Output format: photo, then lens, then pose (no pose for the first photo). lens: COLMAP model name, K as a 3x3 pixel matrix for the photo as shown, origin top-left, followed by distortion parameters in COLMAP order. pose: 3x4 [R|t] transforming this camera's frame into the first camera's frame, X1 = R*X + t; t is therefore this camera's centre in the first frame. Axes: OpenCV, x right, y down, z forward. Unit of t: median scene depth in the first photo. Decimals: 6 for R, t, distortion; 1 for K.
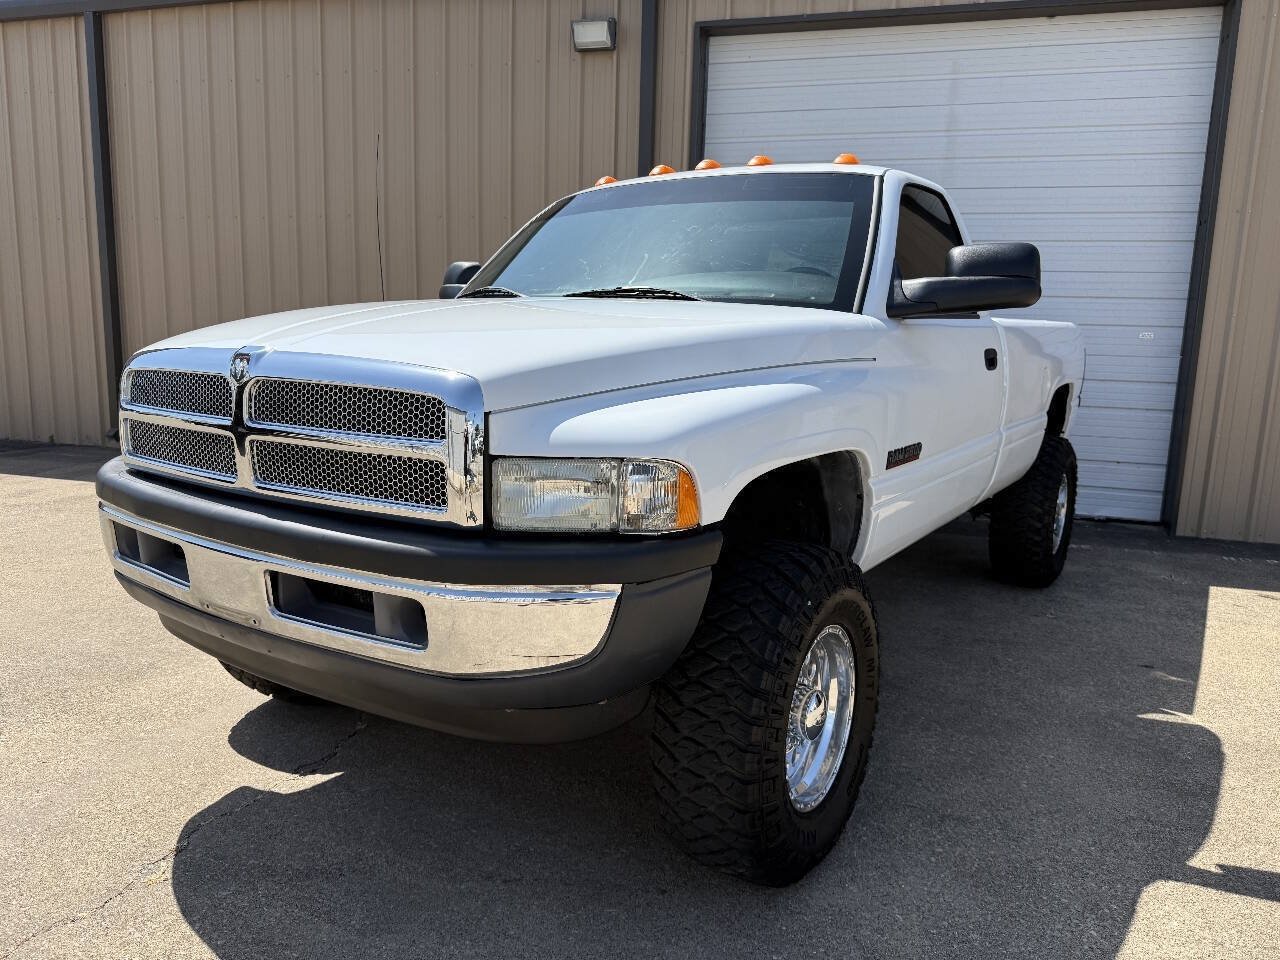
lens RADIAL K [[920.5, 0, 640.0], [0, 920.5, 480.0], [0, 0, 1]] dist [0.052020, -0.051802]
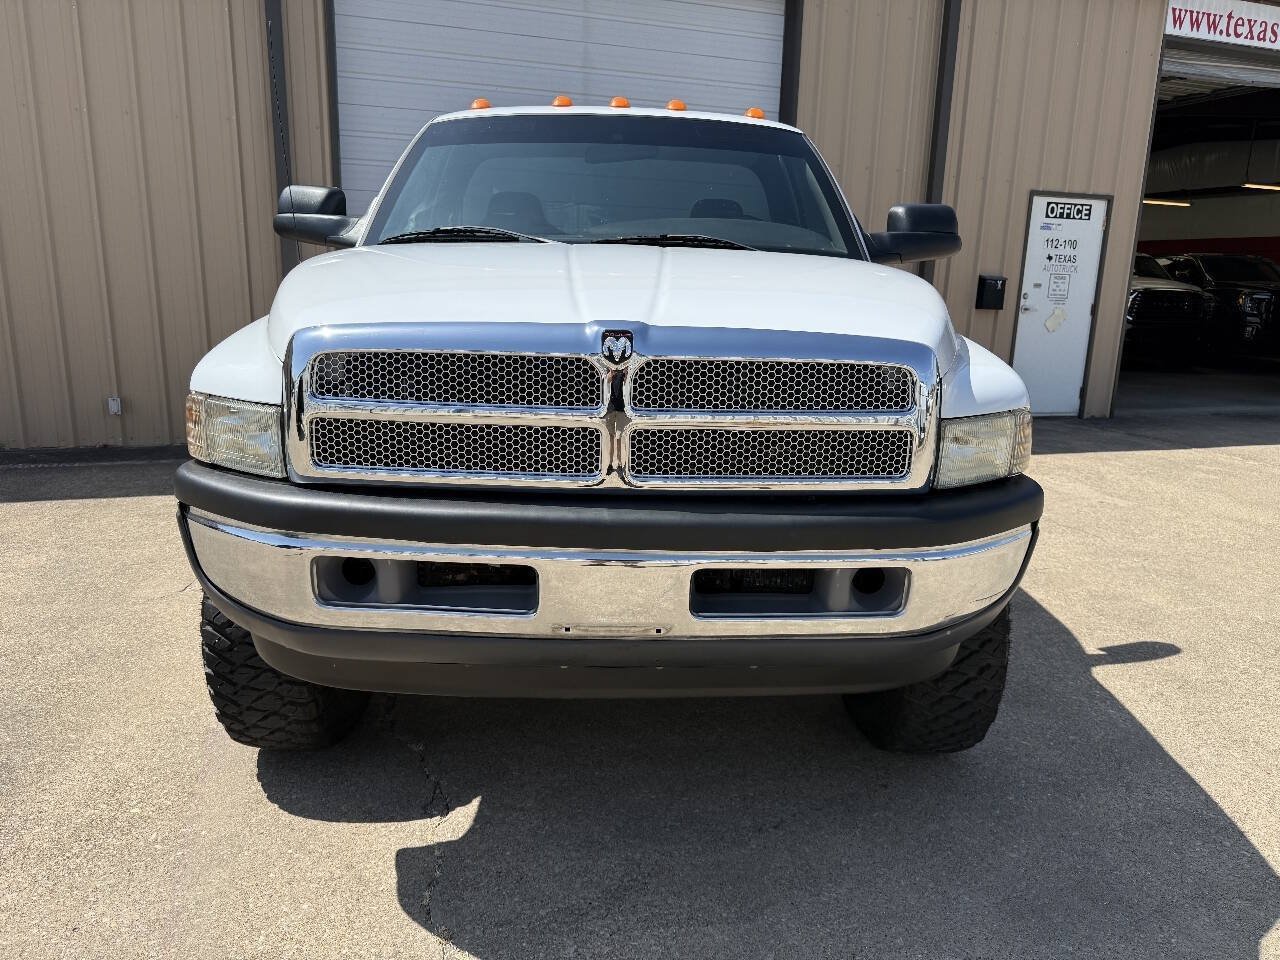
lens RADIAL K [[920.5, 0, 640.0], [0, 920.5, 480.0], [0, 0, 1]] dist [0.052020, -0.051802]
pose [[0.811757, -0.138634, 0.567301, -0.678553], [0.089066, 0.989440, 0.114348, -0.070967], [-0.577163, -0.042295, 0.815533, 0.217737]]
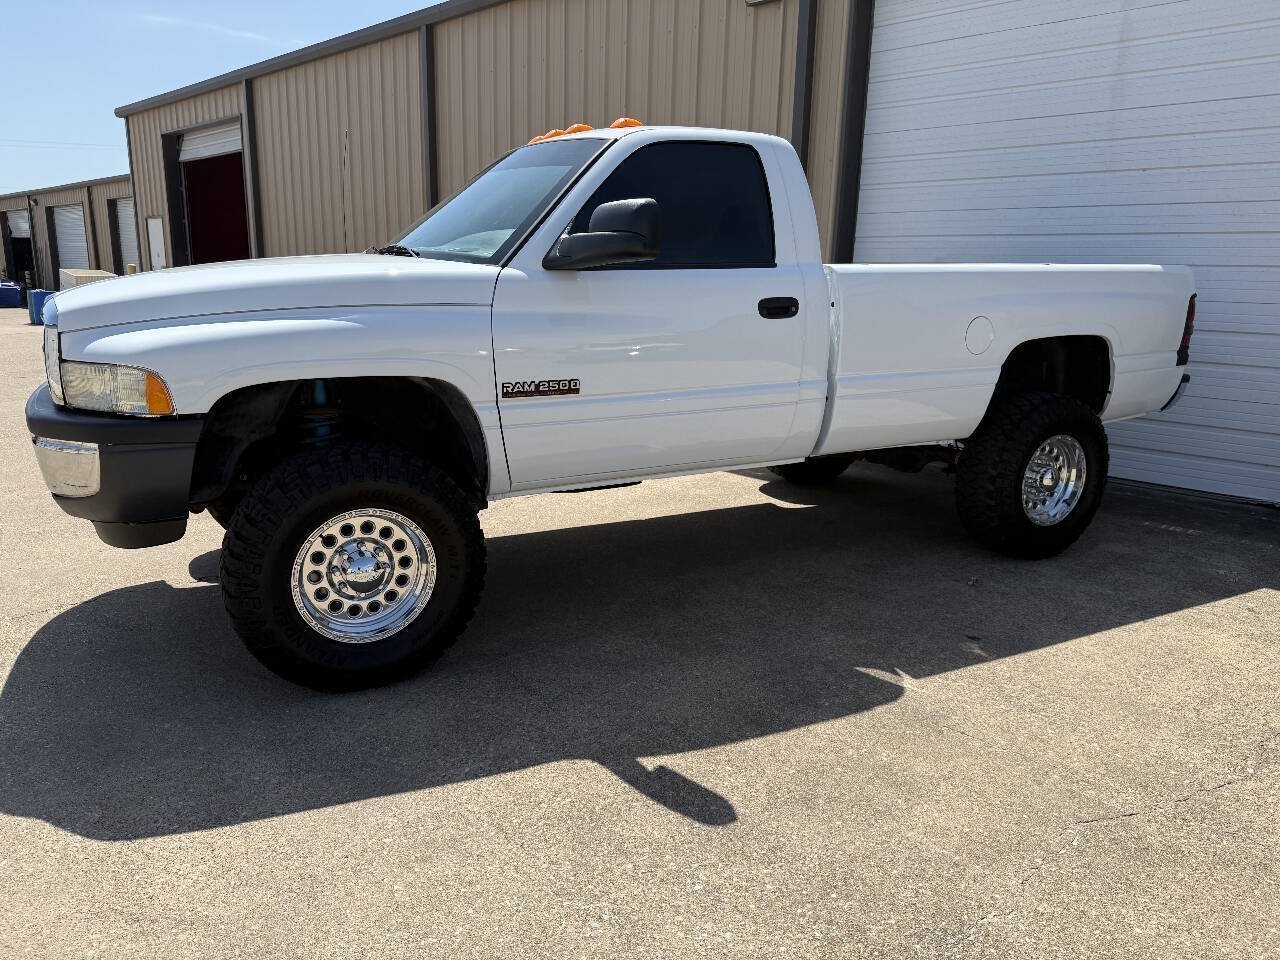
lens RADIAL K [[920.5, 0, 640.0], [0, 920.5, 480.0], [0, 0, 1]] dist [0.052020, -0.051802]
pose [[0.875064, 0.097655, -0.474054, 0.981005], [-0.071061, 0.994742, 0.073744, -0.005779], [0.478763, -0.030844, 0.877402, 0.030327]]
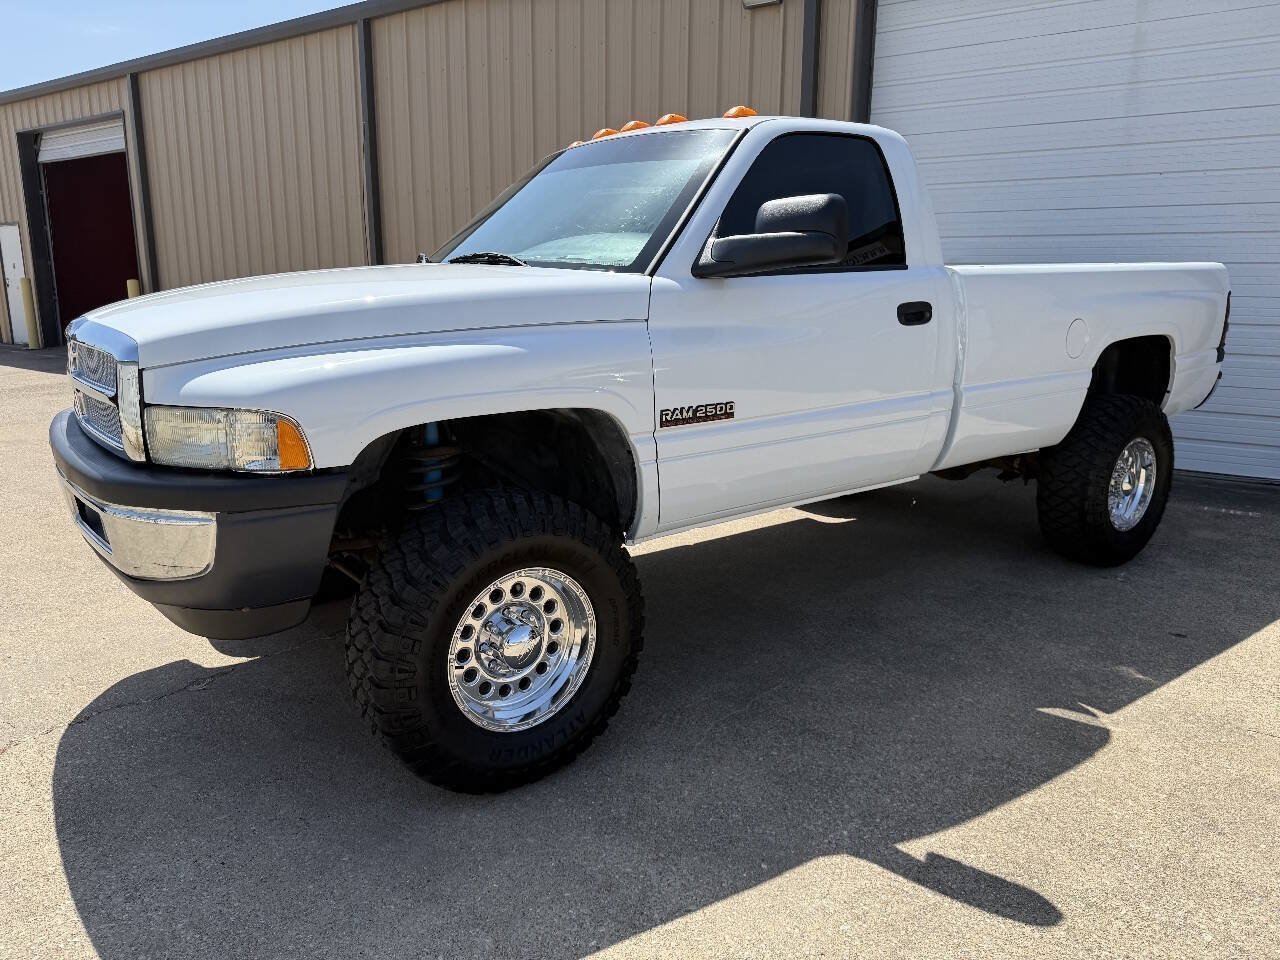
lens RADIAL K [[908.1, 0, 661.7], [0, 908.1, 458.2], [0, 0, 1]] dist [0.018361, -0.001377]
pose [[0.946466, 0.044295, -0.319751, 0.578433], [-0.033588, 0.998677, 0.038927, -0.015659], [0.321052, -0.026103, 0.946702, 0.036782]]
